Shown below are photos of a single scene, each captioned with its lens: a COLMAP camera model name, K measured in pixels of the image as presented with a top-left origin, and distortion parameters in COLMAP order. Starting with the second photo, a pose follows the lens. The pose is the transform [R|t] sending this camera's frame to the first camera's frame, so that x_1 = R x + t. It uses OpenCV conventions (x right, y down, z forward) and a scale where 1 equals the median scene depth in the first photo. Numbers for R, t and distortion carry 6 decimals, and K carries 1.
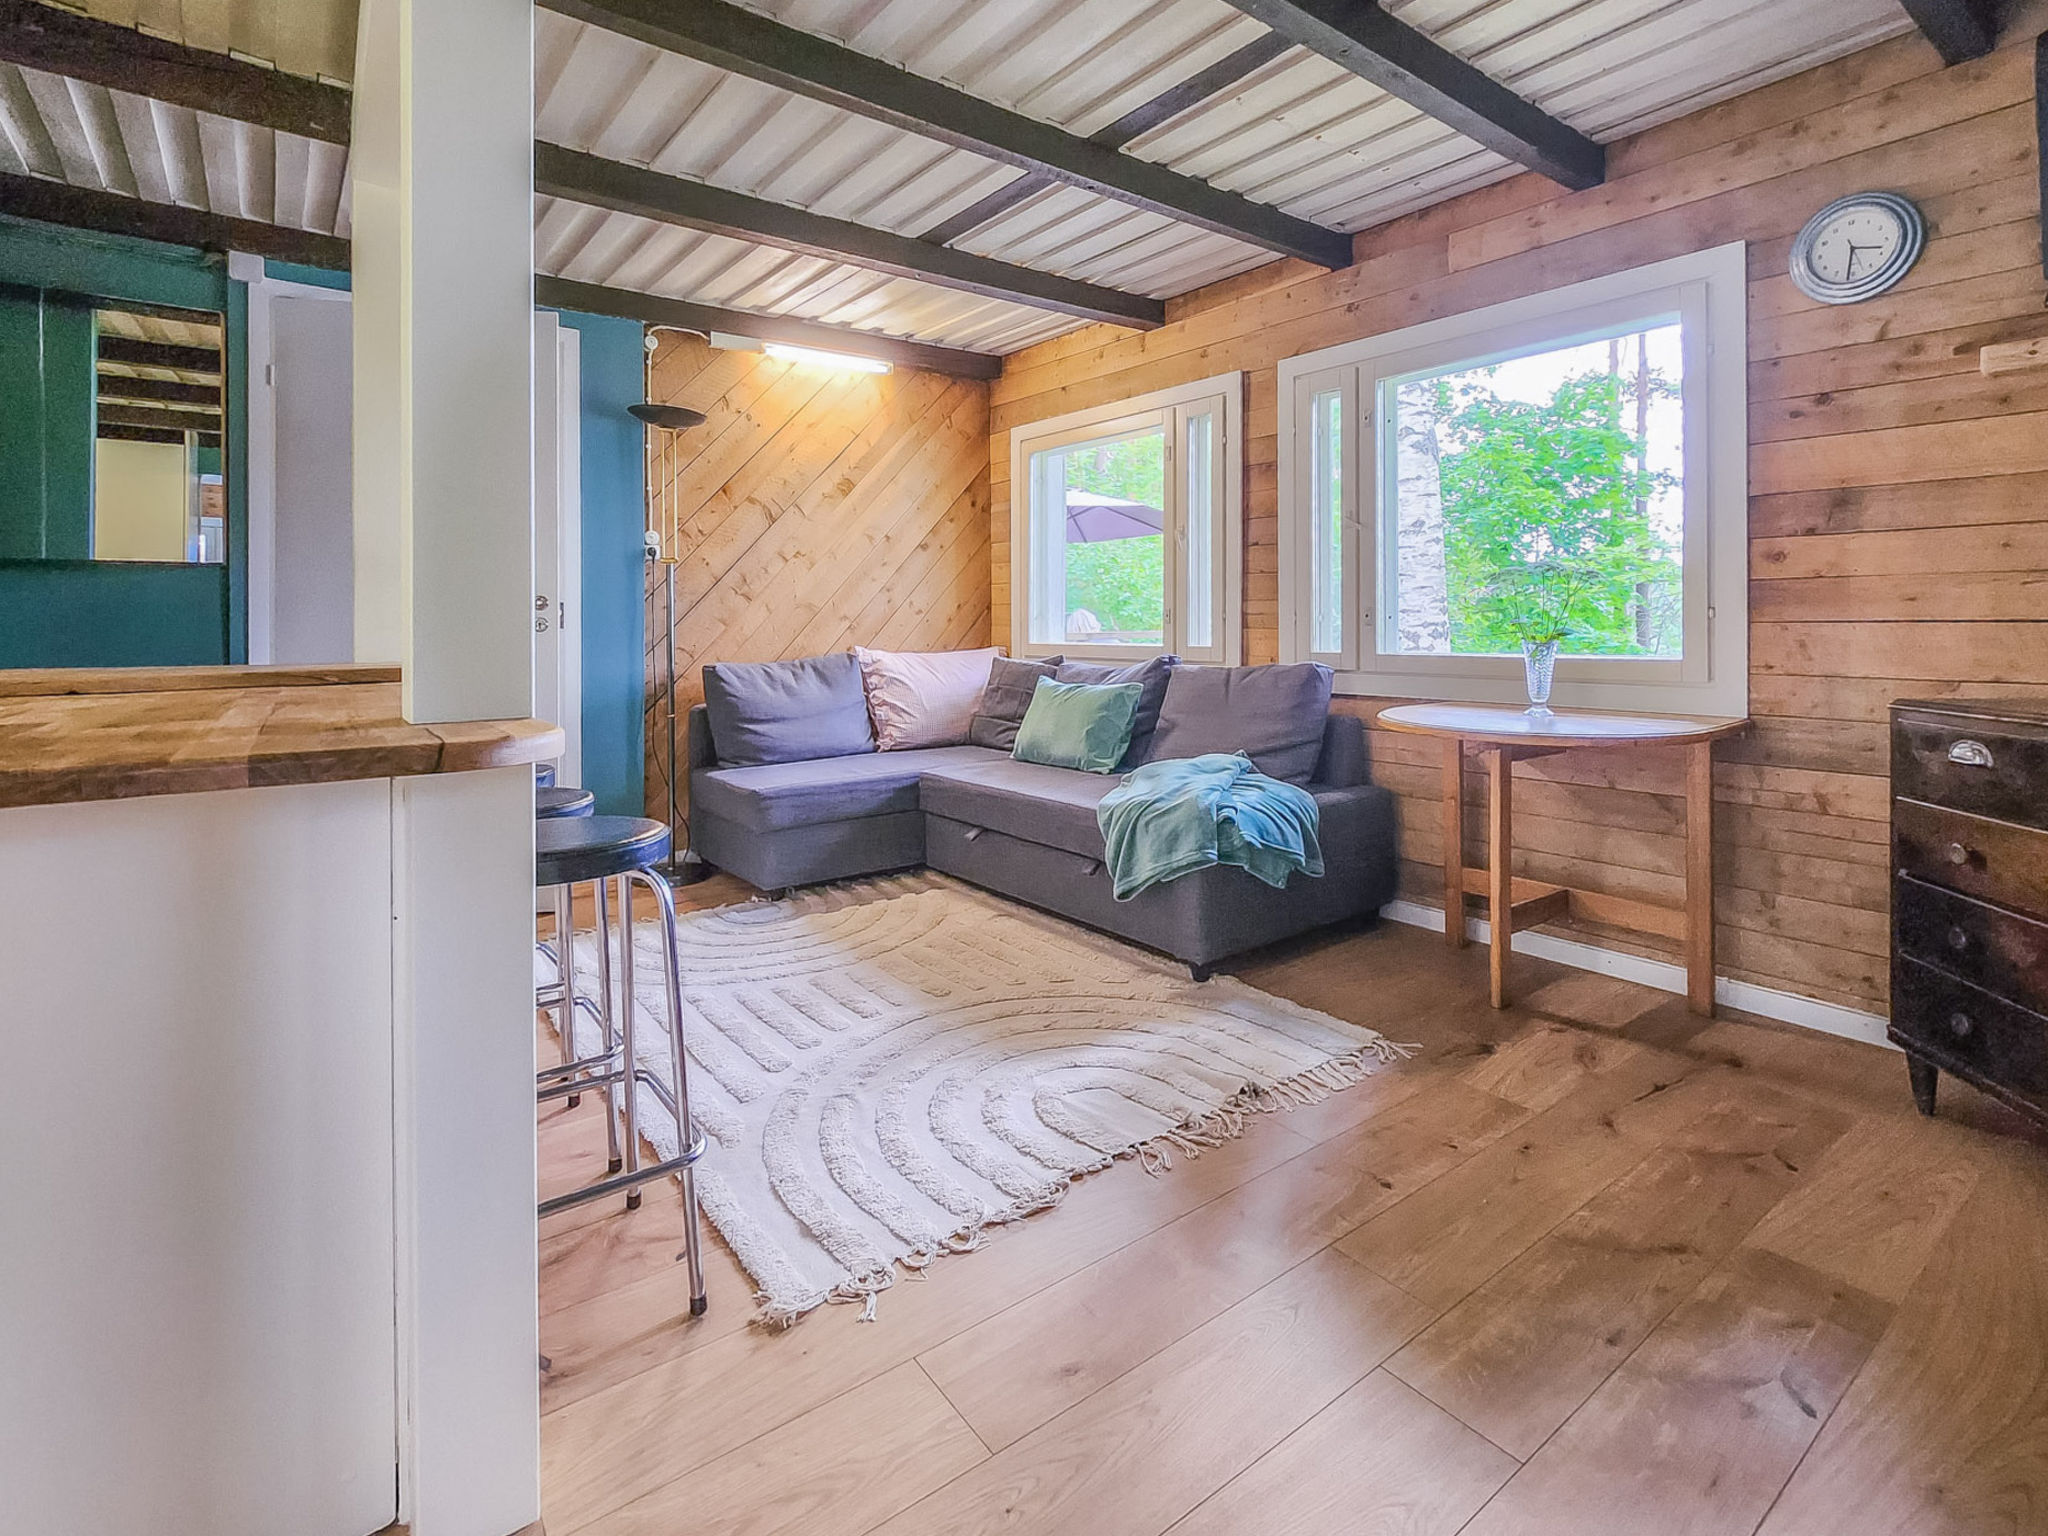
lens RADIAL K [[1000.5, 0, 1021.0], [0, 1000.5, 625.3], [0, 0, 1]] dist [0.000331, 0.000245]
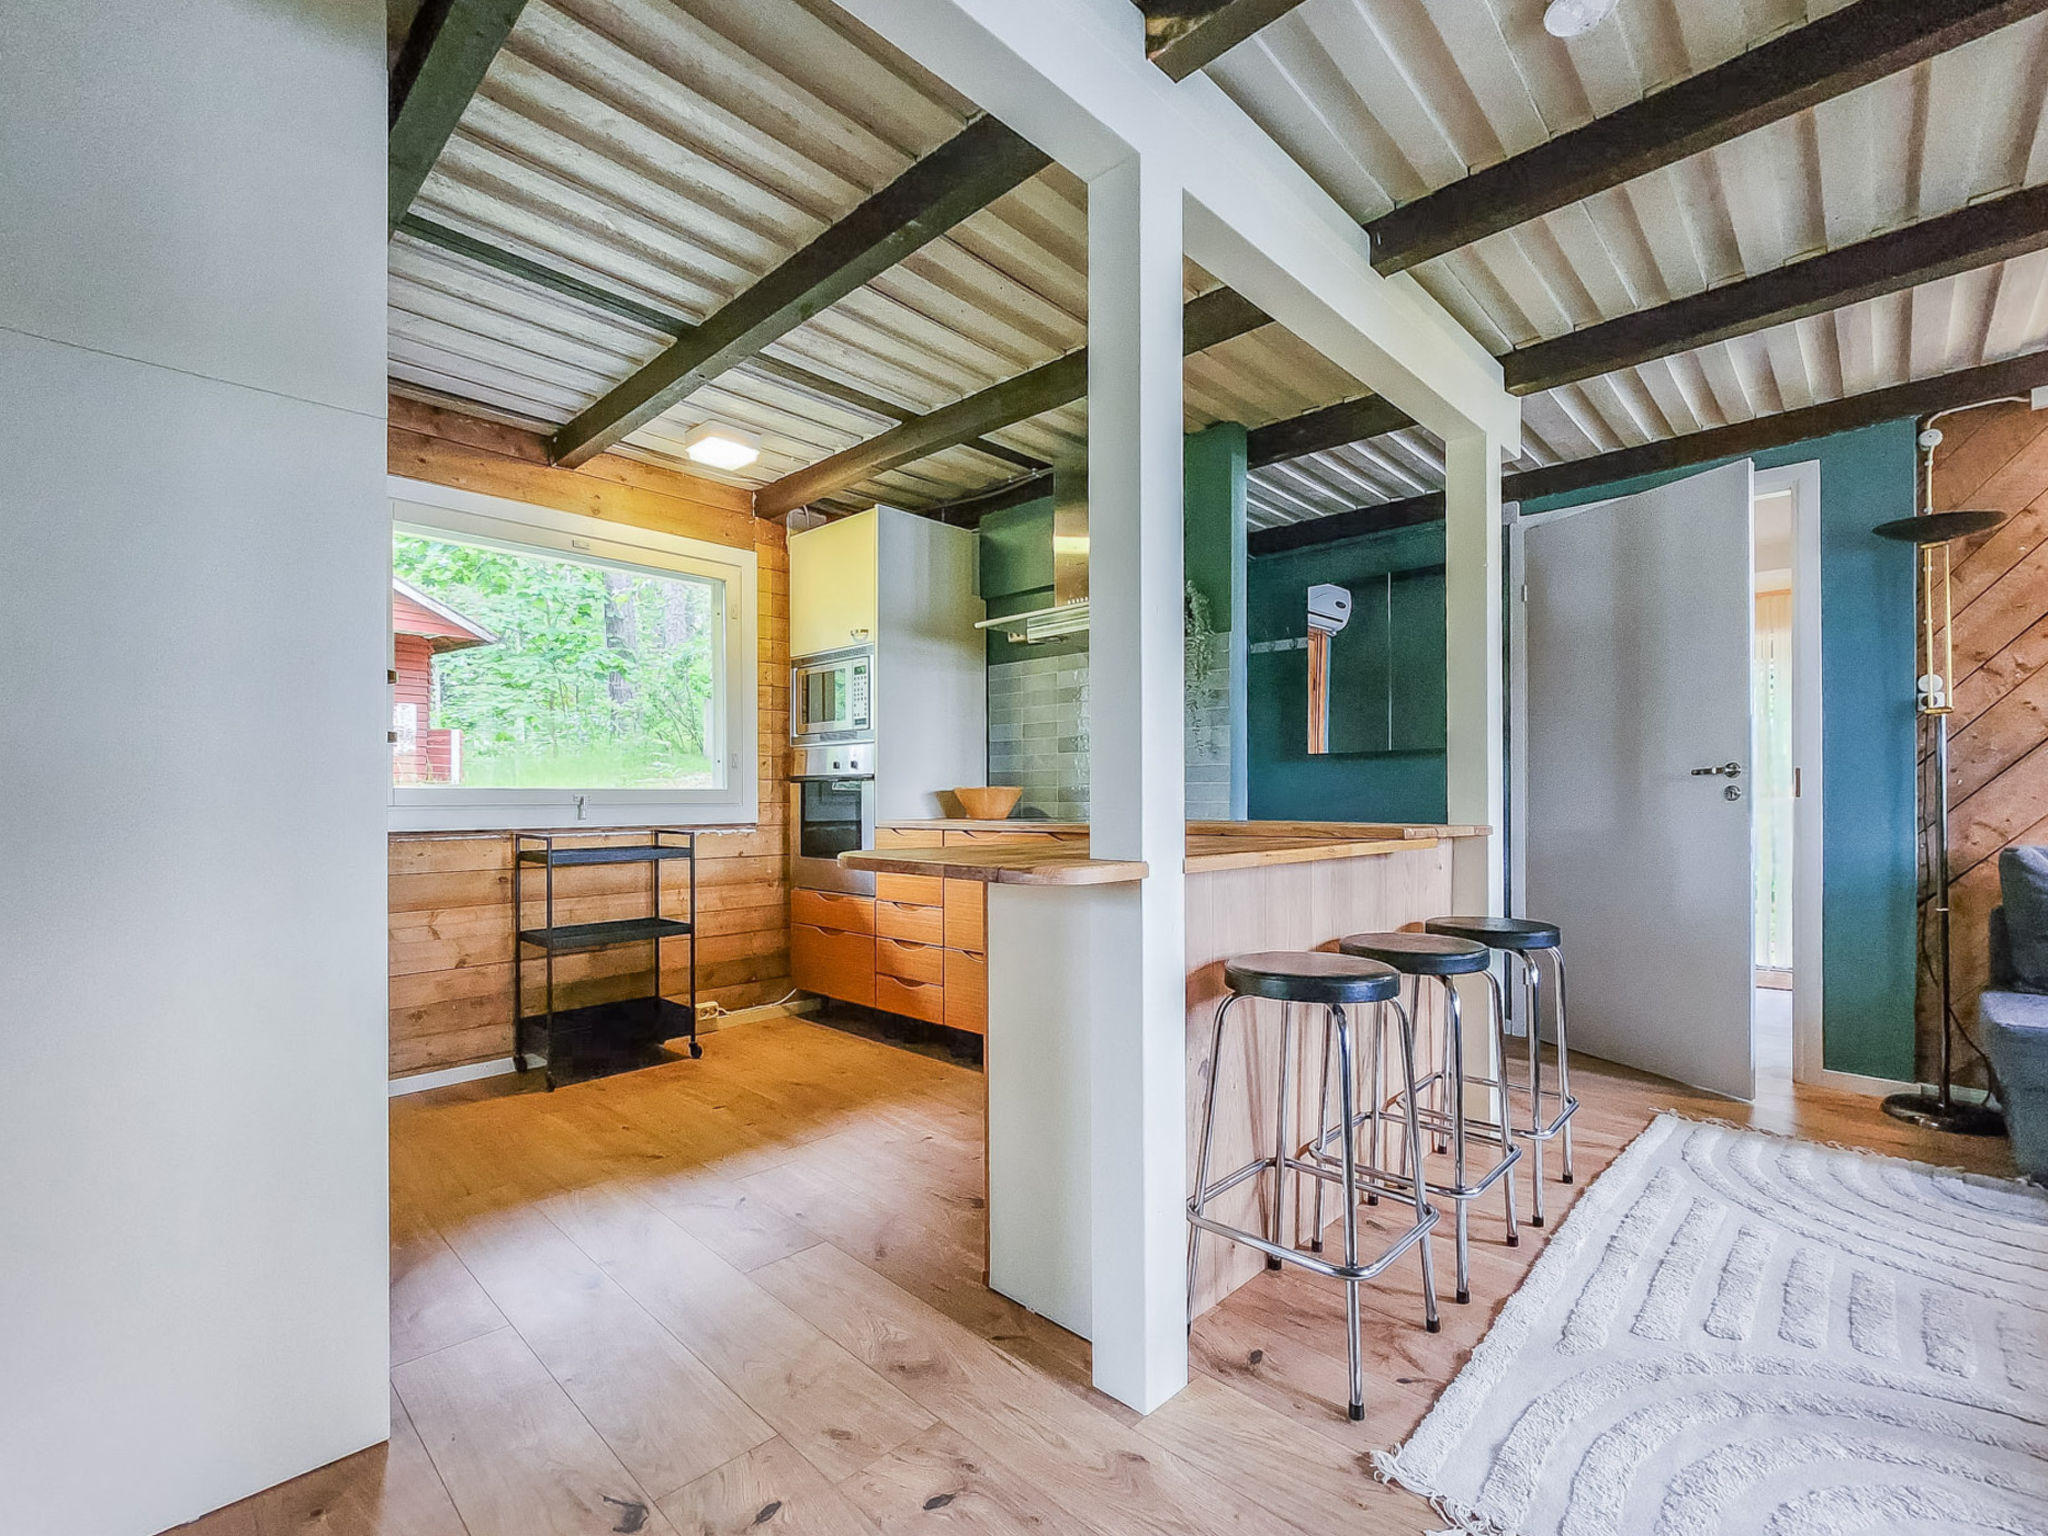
lens RADIAL K [[900.2, 0, 1018.9], [0, 900.2, 790.4], [0, 0, 1]] dist [0.001621, 0.000555]
pose [[0.154840, -0.005388, -0.987925, 0.362343], [0.001965, 0.999985, -0.005145, -0.001541], [0.987938, -0.001145, 0.154848, 0.285008]]
